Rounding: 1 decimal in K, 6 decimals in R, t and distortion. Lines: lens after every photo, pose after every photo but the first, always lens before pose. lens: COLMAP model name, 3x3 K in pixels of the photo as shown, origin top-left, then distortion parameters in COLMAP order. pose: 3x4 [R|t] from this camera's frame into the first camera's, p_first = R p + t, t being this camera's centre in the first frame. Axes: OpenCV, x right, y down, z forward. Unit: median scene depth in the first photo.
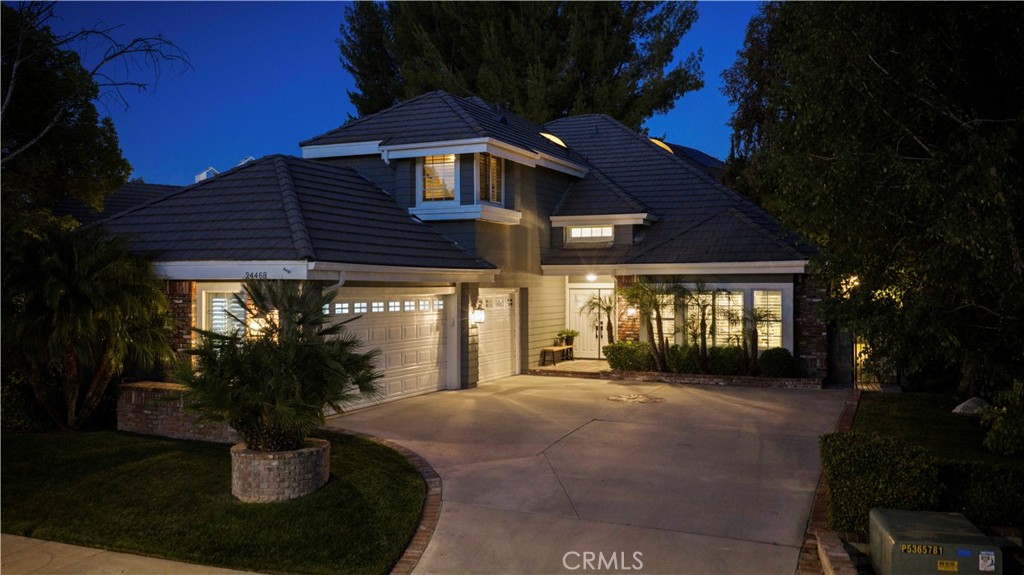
lens RADIAL K [[866.6, 0, 512.0], [0, 866.6, 287.5], [0, 0, 1]] dist [-0.002270, -0.003480]
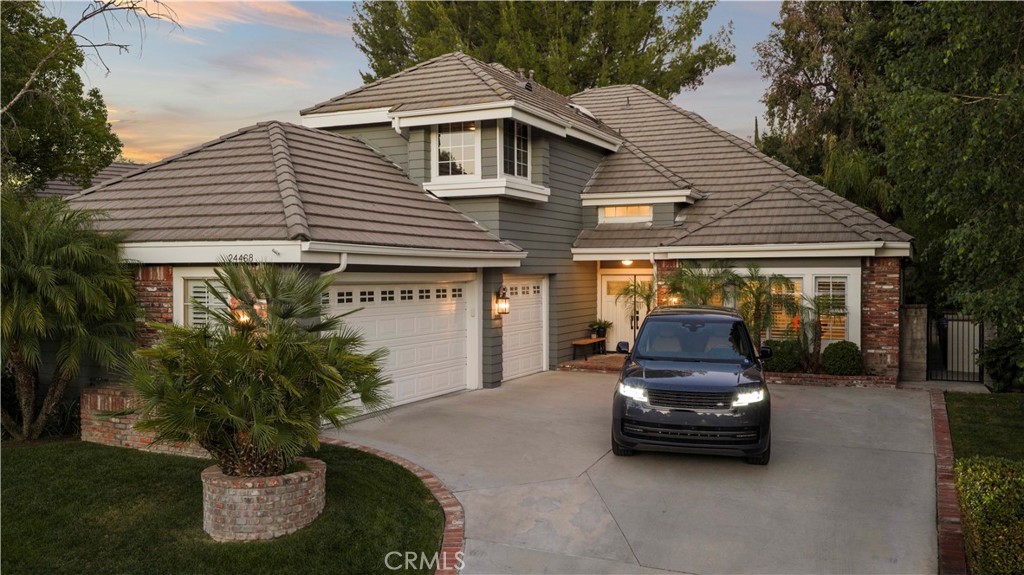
lens RADIAL K [[866.6, 0, 512.0], [0, 866.6, 287.5], [0, 0, 1]] dist [-0.002270, -0.003480]
pose [[0.999840, -0.001230, -0.017873, -0.012935], [0.001489, 0.999895, 0.014447, 0.001882], [0.017853, -0.014471, 0.999736, 0.117148]]
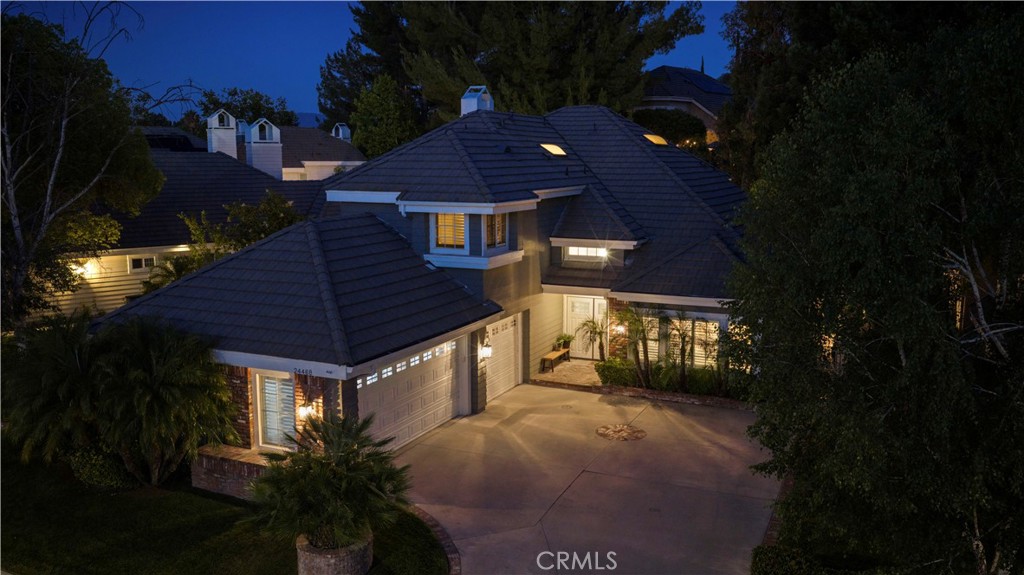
lens RADIAL K [[866.6, 0, 512.0], [0, 866.6, 287.5], [0, 0, 1]] dist [-0.002270, -0.003480]
pose [[0.999994, 0.000081, -0.003428, -0.000546], [0.000450, 0.987953, 0.154753, -0.220701], [0.003399, -0.154753, 0.987947, -0.118467]]
